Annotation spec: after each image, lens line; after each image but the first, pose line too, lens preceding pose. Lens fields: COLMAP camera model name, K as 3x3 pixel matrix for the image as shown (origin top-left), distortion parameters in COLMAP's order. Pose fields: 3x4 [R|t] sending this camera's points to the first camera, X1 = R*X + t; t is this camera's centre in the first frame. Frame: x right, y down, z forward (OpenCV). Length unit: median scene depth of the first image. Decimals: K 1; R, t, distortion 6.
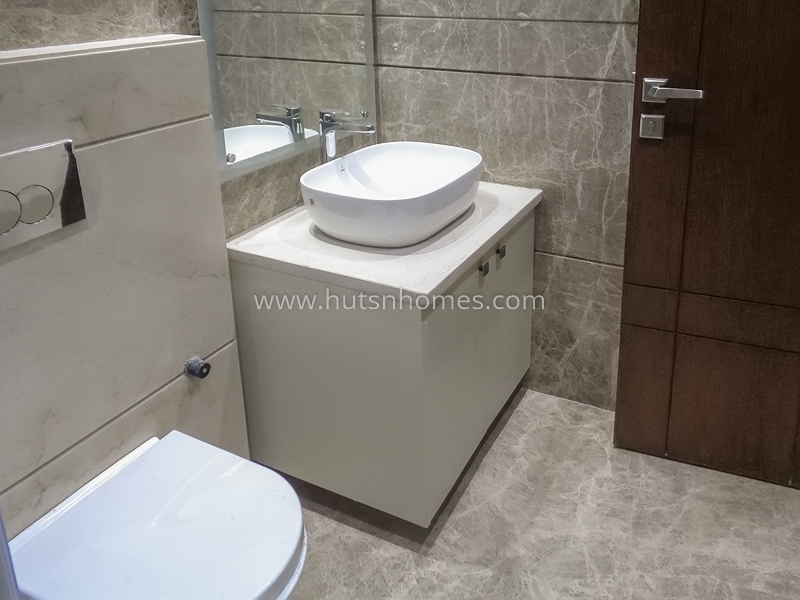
lens RADIAL K [[646.3, 0, 400.0], [0, 646.3, 300.0], [0, 0, 1]] dist [0.001017, 0.000805]
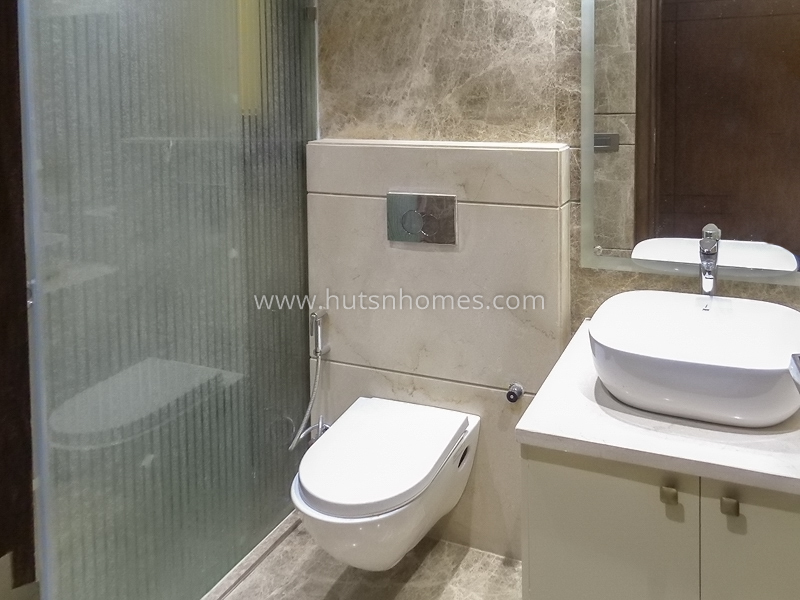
lens RADIAL K [[646.3, 0, 400.0], [0, 646.3, 300.0], [0, 0, 1]] dist [0.001017, 0.000805]
pose [[0.001837, 0.316573, -0.948566, 1.064239], [-0.433734, 0.854950, 0.284490, -0.400513], [0.901039, 0.410903, 0.138879, 0.704866]]
